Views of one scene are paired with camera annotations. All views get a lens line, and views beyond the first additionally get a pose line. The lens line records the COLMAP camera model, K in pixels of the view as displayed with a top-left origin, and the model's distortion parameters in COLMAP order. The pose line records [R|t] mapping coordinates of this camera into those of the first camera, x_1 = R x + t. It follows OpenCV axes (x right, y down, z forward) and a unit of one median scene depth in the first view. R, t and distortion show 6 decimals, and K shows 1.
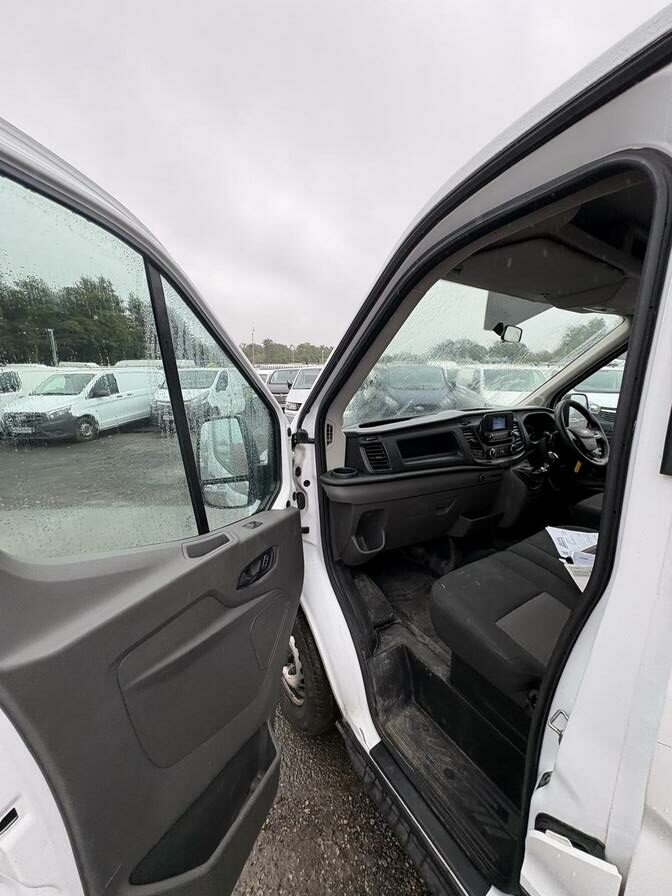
lens RADIAL K [[361.3, 0, 334.7], [0, 361.3, 452.5], [0, 0, 1]] dist [-0.003255, 0.000359]
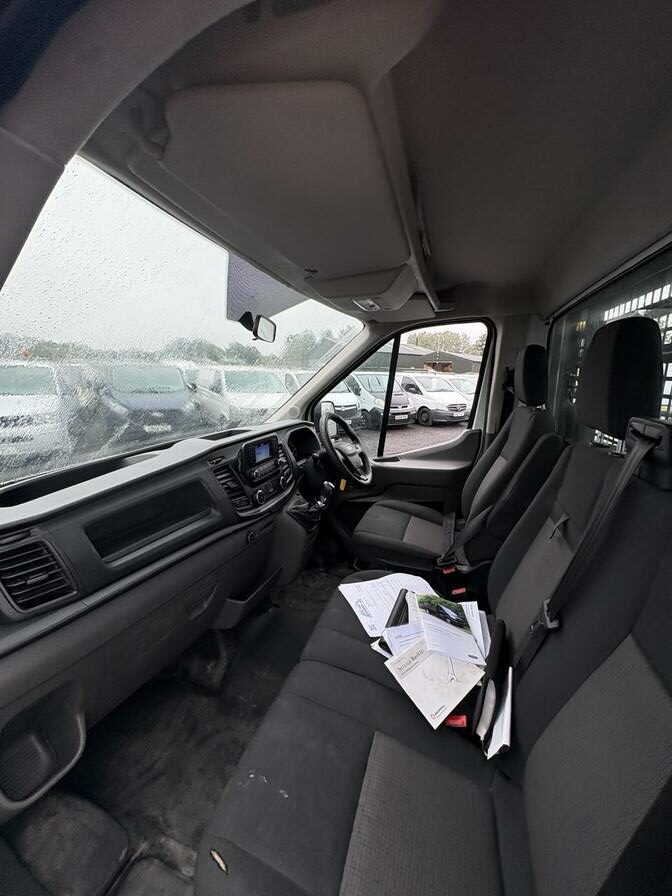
lens RADIAL K [[361.3, 0, 337.6], [0, 361.3, 447.3], [0, 0, 1]] dist [-0.003255, 0.000359]
pose [[0.774729, -0.108808, 0.622861, 0.120077], [0.117278, 0.992717, 0.027545, -0.091416], [-0.621322, 0.051708, 0.781848, 0.334031]]
